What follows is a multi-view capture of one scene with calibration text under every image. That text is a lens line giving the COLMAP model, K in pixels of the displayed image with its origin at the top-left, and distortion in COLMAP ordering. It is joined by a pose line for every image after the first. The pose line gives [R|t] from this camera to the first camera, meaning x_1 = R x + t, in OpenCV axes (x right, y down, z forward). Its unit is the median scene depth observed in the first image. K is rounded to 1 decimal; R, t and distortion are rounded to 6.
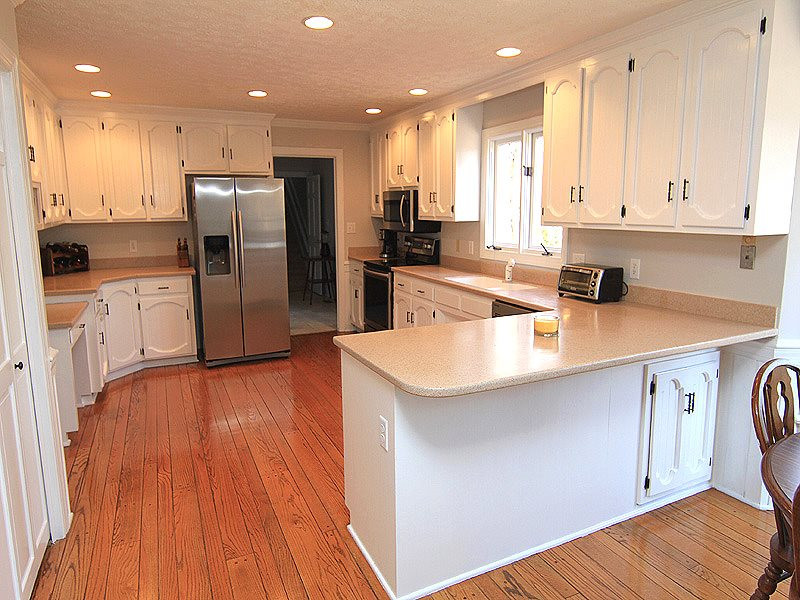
lens RADIAL K [[517.7, 0, 397.7], [0, 517.7, 294.5], [0, 0, 1]] dist [-0.009564, 0.003674]
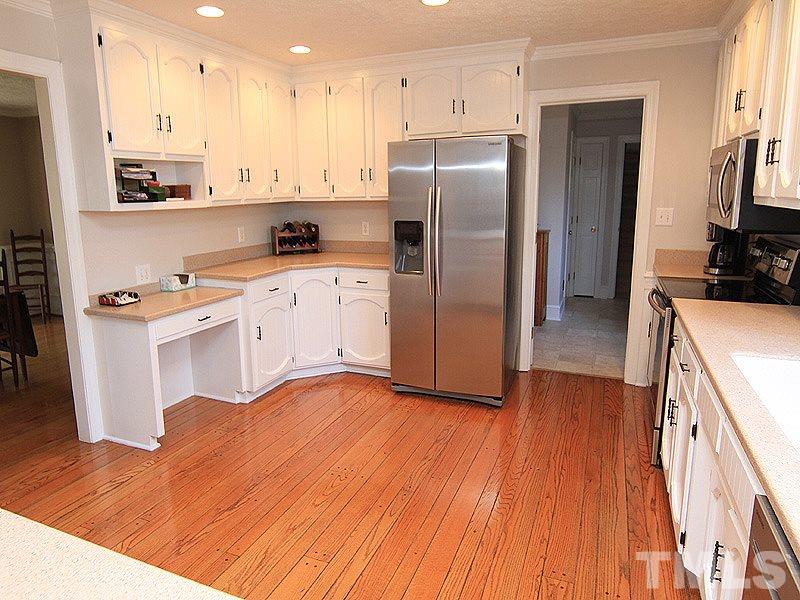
lens RADIAL K [[517.7, 0, 392.8], [0, 517.7, 282.4], [0, 0, 1]] dist [-0.009564, 0.003674]
pose [[0.670011, 0.127395, -0.731338, 0.174997], [-0.118754, 0.990871, 0.063809, -0.069146], [0.732791, 0.044097, 0.679024, 0.475991]]
